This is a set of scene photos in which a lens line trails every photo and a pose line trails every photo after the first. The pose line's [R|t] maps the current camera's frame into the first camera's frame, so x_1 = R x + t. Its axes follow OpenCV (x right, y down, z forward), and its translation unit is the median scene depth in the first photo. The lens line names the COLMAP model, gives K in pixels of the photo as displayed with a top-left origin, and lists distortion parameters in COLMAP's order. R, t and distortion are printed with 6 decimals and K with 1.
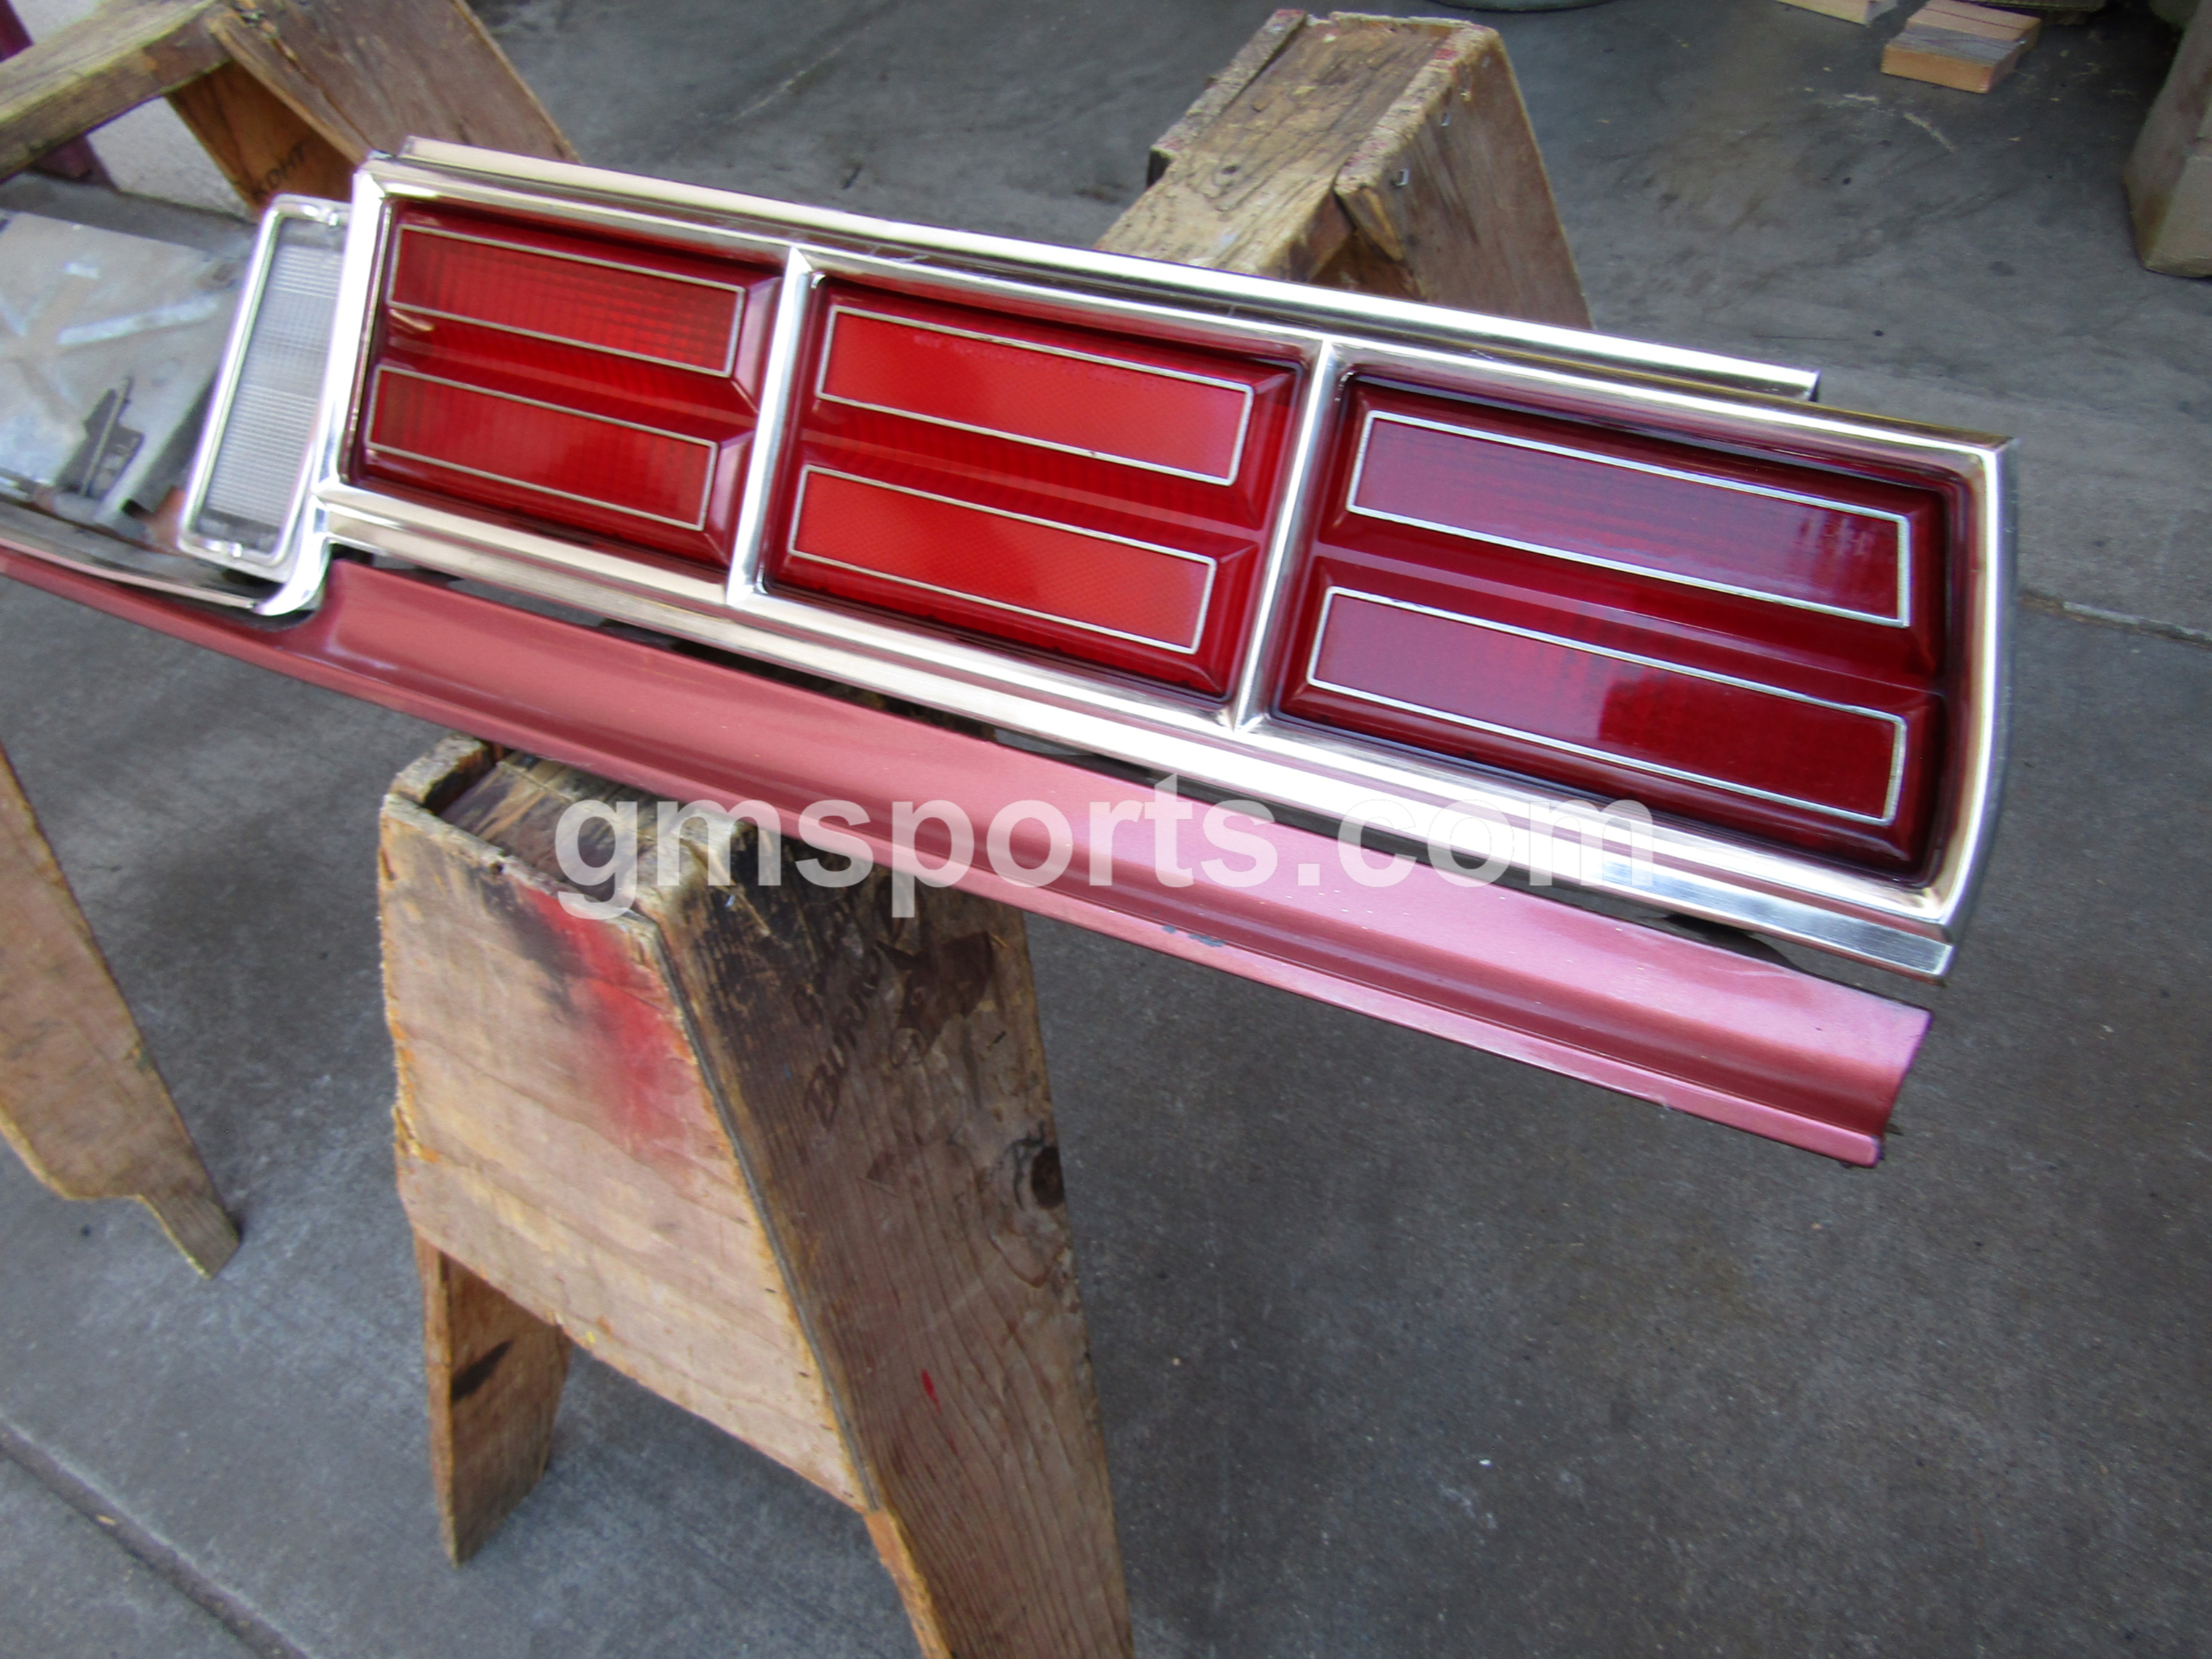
lens RADIAL K [[1575.4, 0, 1097.1], [0, 1575.4, 835.3], [0, 0, 1]] dist [-0.003217, -0.004940]
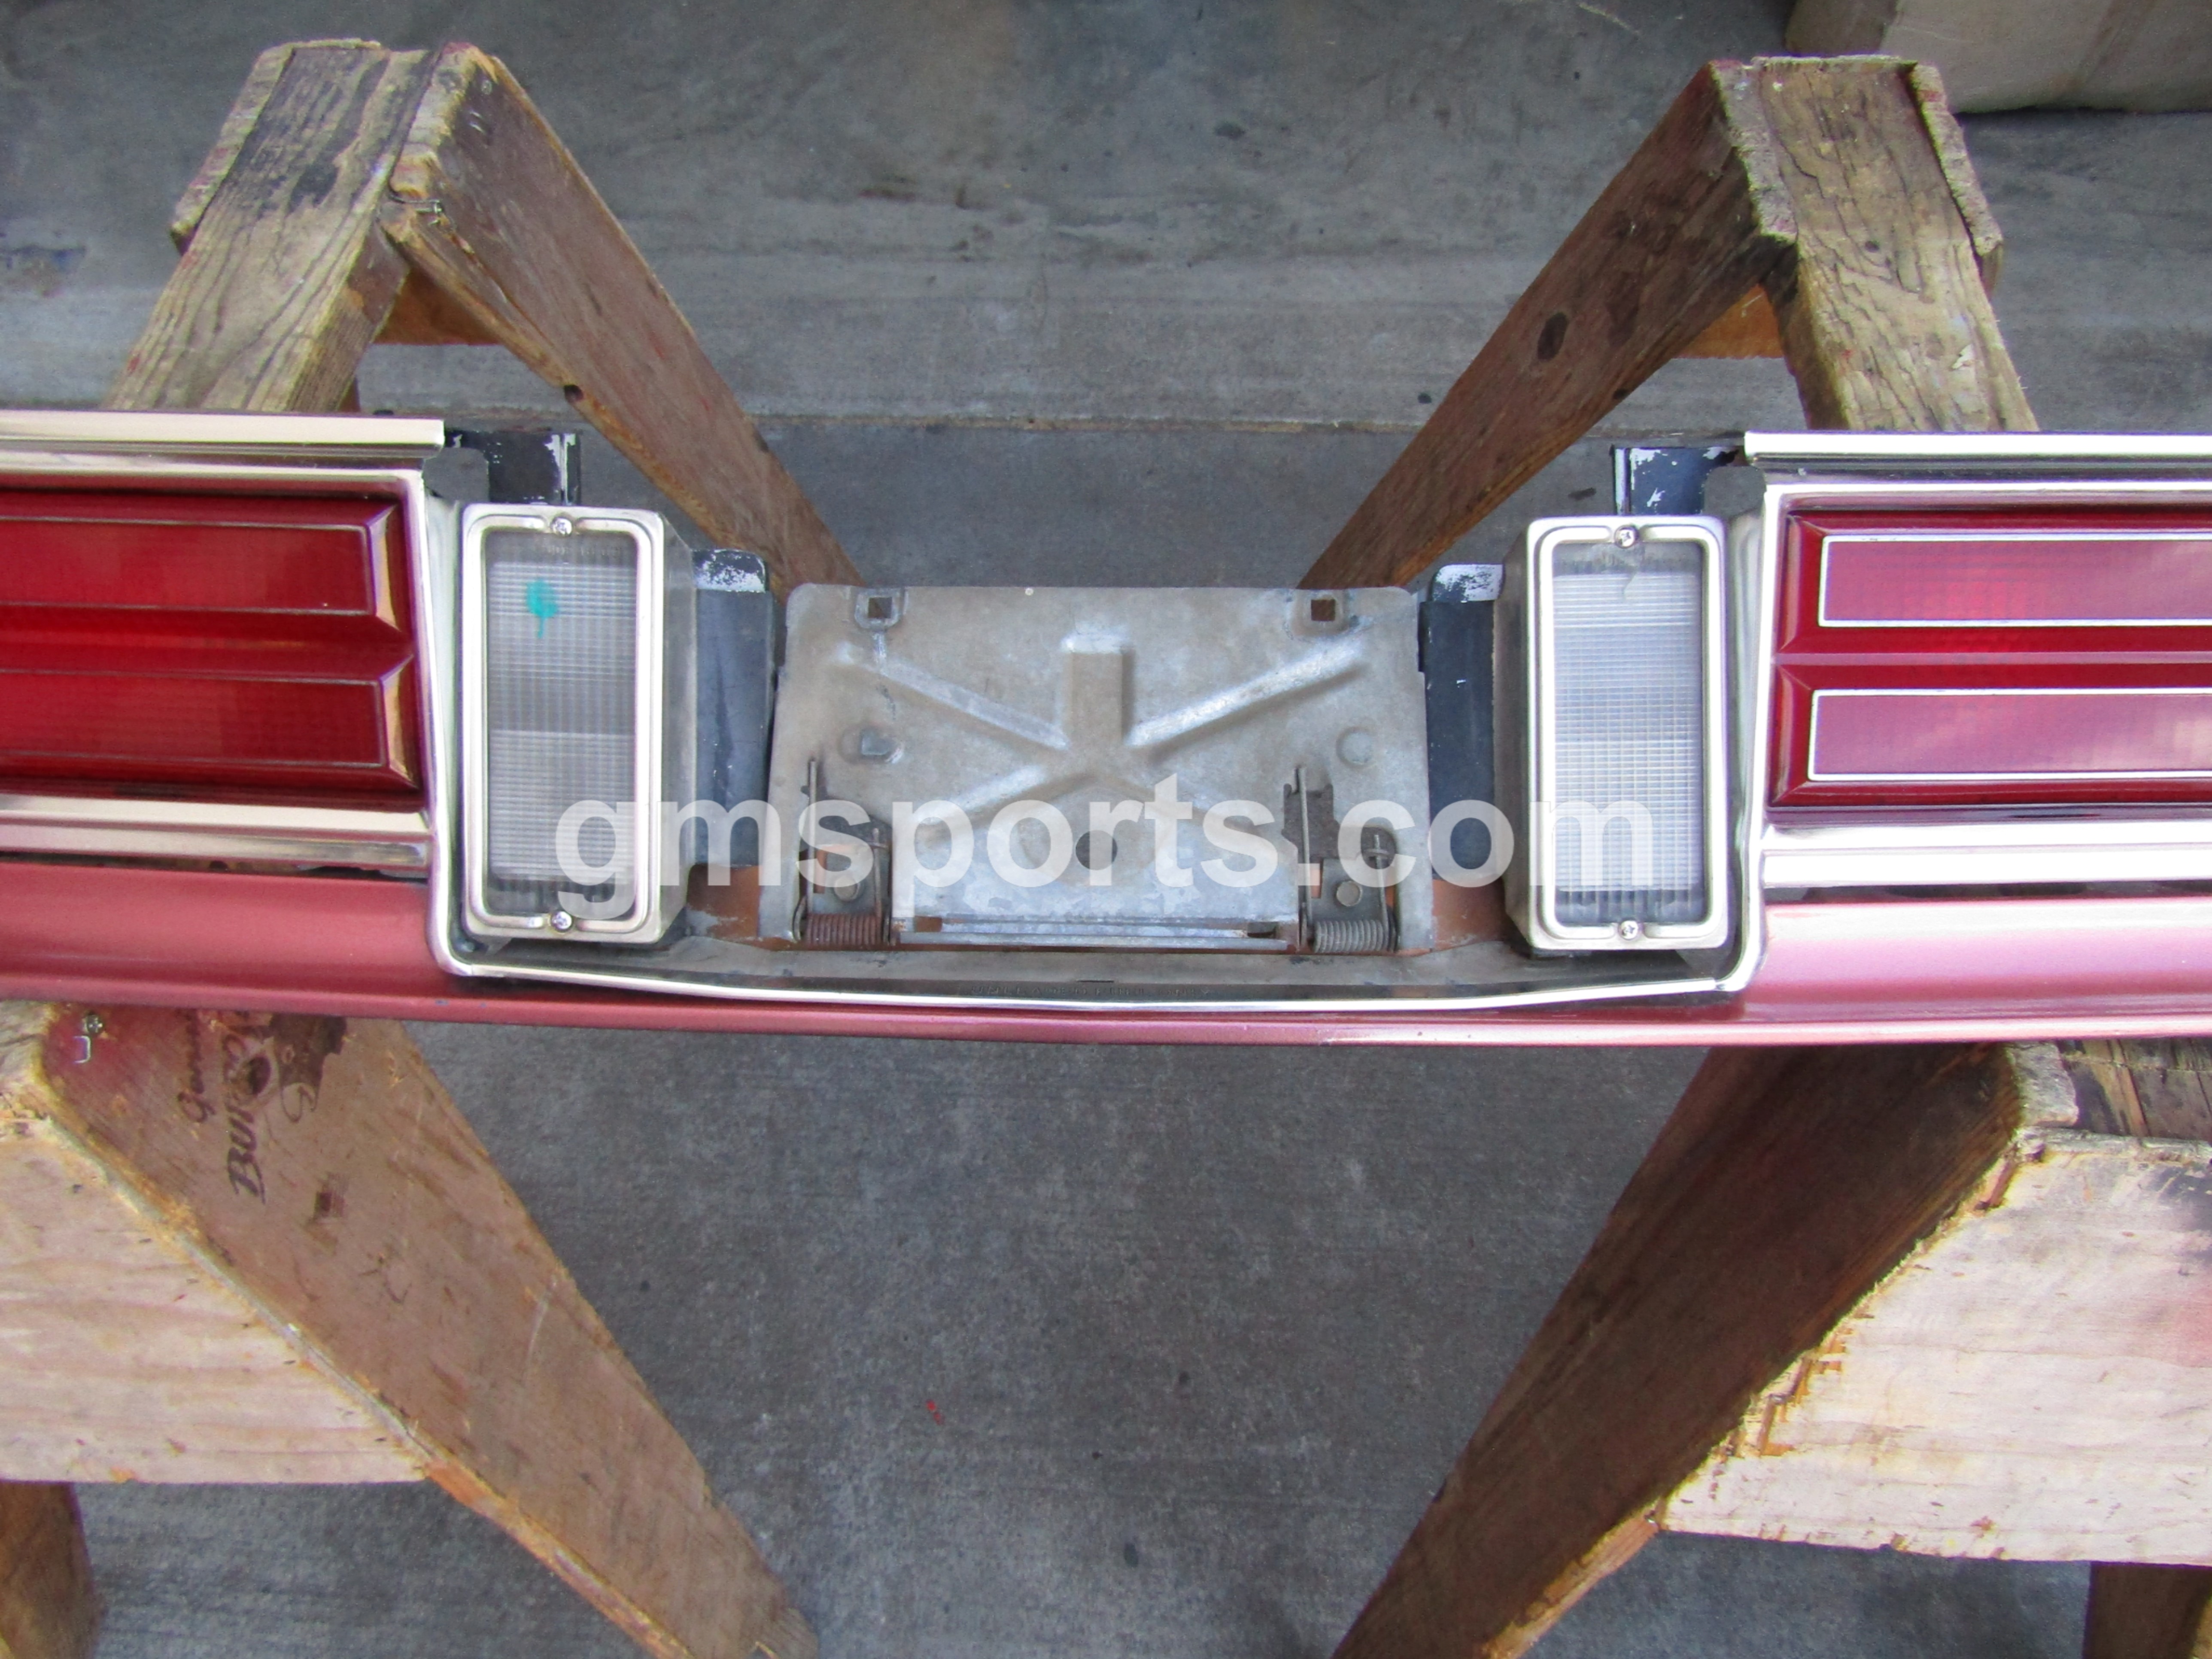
lens RADIAL K [[1575.4, 0, 1112.2], [0, 1575.4, 840.7], [0, 0, 1]] dist [-0.003217, -0.004940]
pose [[0.886085, -0.306684, 0.347560, -0.791504], [0.279845, 0.951698, 0.126322, -0.303832], [-0.369514, -0.014670, 0.929109, 0.205916]]
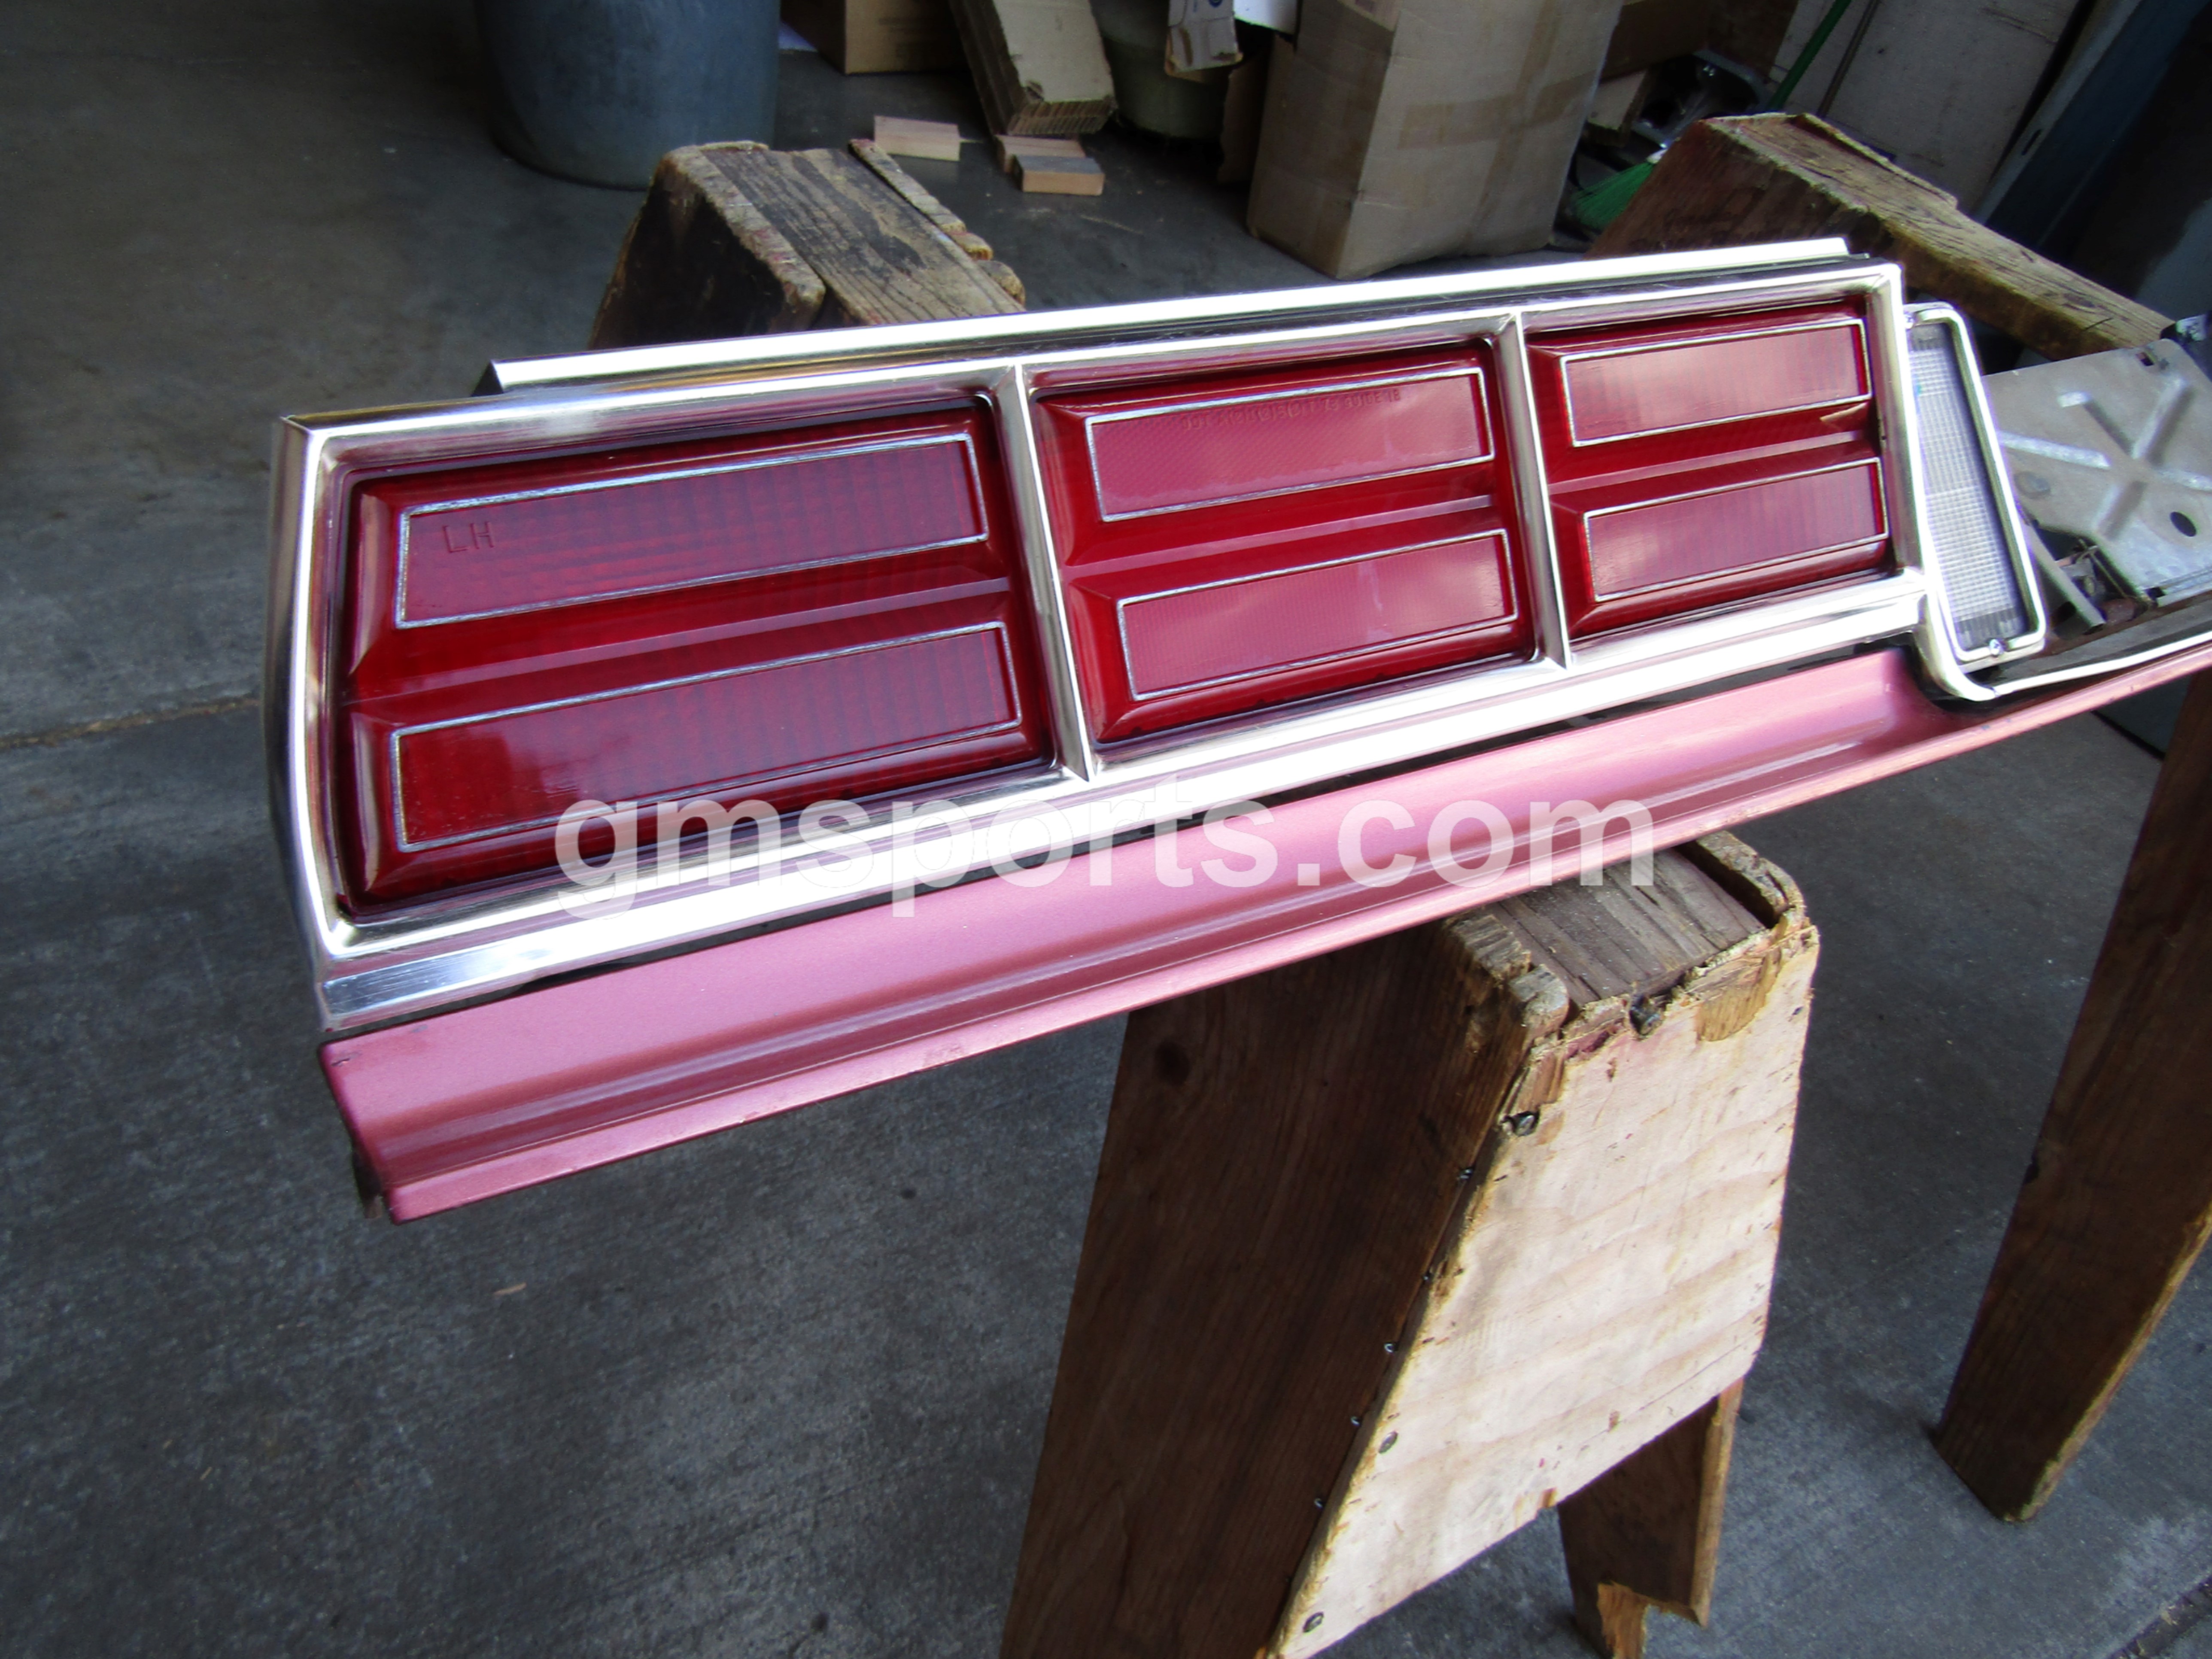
lens RADIAL K [[1575.4, 0, 1117.7], [0, 1575.4, 830.5], [0, 0, 1]] dist [-0.003217, -0.004940]
pose [[0.485887, -0.424148, 0.764207, -1.582218], [0.496296, 0.853613, 0.158223, -0.502545], [-0.719447, 0.302395, 0.625263, 0.742036]]
